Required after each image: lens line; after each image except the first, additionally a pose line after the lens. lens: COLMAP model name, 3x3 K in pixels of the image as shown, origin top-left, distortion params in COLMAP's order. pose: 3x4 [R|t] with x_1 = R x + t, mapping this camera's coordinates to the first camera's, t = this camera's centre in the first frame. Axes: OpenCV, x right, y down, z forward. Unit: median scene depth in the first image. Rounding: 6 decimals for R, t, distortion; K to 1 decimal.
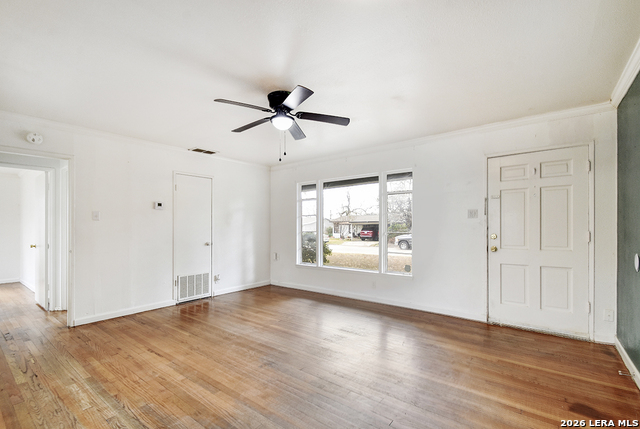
lens RADIAL K [[288.4, 0, 317.8], [0, 288.4, 227.5], [0, 0, 1]] dist [0.000924, -0.004317]
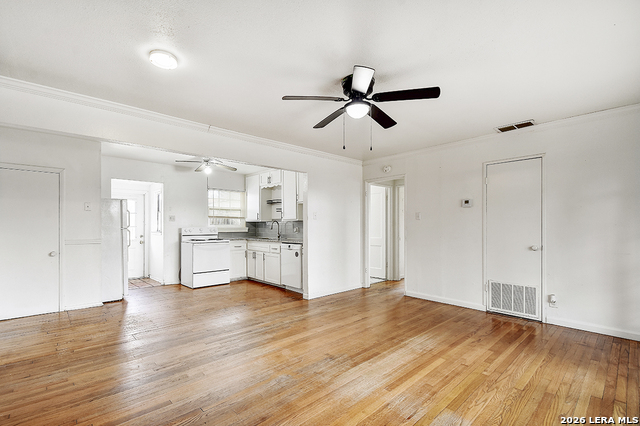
lens RADIAL K [[291.7, 0, 315.3], [0, 291.7, 226.0], [0, 0, 1]] dist [0.031090, -0.019532]
pose [[-0.164759, 0.008371, -0.986298, 0.503470], [0.001817, 0.999965, 0.008183, -0.006906], [0.986332, -0.000444, -0.164769, 0.637615]]
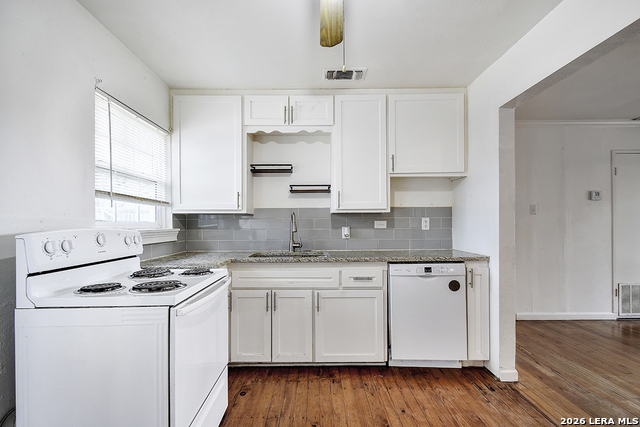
lens RADIAL K [[295.0, 0, 313.0], [0, 295.0, 223.0], [0, 0, 1]] dist [0.021141, -0.014366]
pose [[0.612700, 0.002323, -0.790312, -0.364964], [0.000163, 0.999995, 0.003066, 0.000235], [0.790316, -0.002008, 0.612697, -0.155567]]
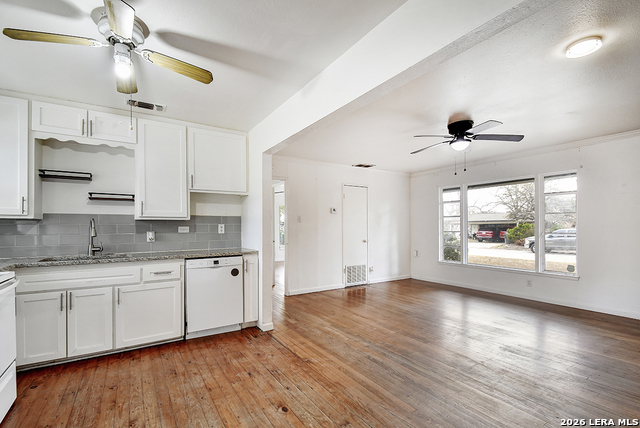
lens RADIAL K [[291.7, 0, 315.3], [0, 291.7, 227.0], [0, 0, 1]] dist [0.031090, -0.019532]
pose [[0.942085, 0.001006, -0.335373, -0.182429], [-0.001237, 0.999999, -0.000474, -0.001433], [0.335373, 0.000861, 0.942085, -0.268372]]
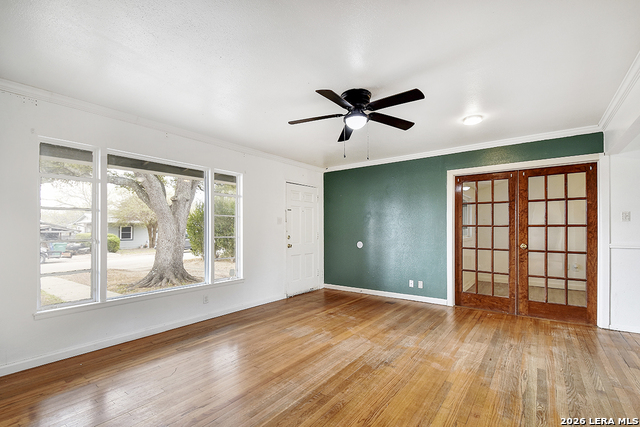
lens RADIAL K [[291.7, 0, 315.3], [0, 291.7, 226.5], [0, 0, 1]] dist [0.031090, -0.019532]
pose [[-0.011425, 0.014668, 0.999827, -0.694504], [0.005979, 0.999876, -0.014600, -0.000184], [-0.999917, 0.005811, -0.011511, 0.719830]]
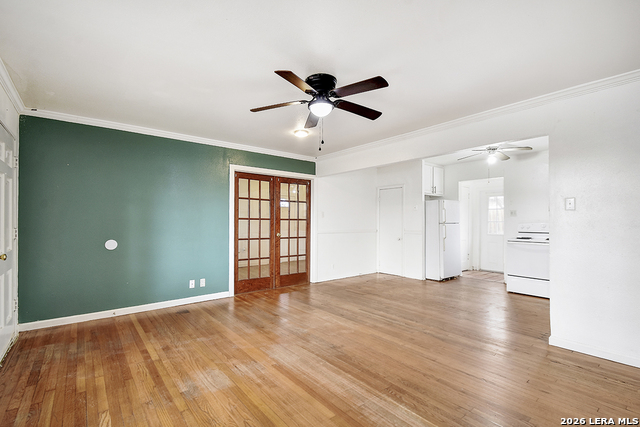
lens RADIAL K [[295.0, 0, 313.0], [0, 295.0, 223.0], [0, 0, 1]] dist [0.021141, -0.014366]
pose [[-0.971096, 0.003711, 0.238662, -0.202514], [0.005297, 0.999968, 0.006007, -0.003173], [-0.238632, 0.007097, -0.971084, 1.202354]]
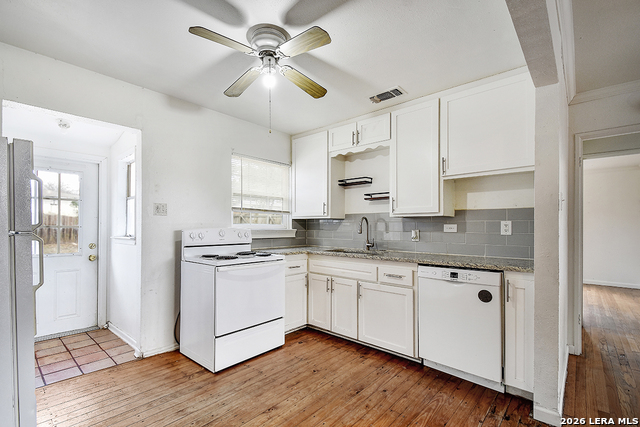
lens RADIAL K [[291.7, 0, 315.3], [0, 291.7, 226.5], [0, 0, 1]] dist [0.031090, -0.019532]
pose [[-0.072687, 0.006139, -0.997336, -0.130835], [-0.004373, 0.999969, 0.006474, -0.000838], [0.997345, 0.004832, -0.072658, 0.130399]]
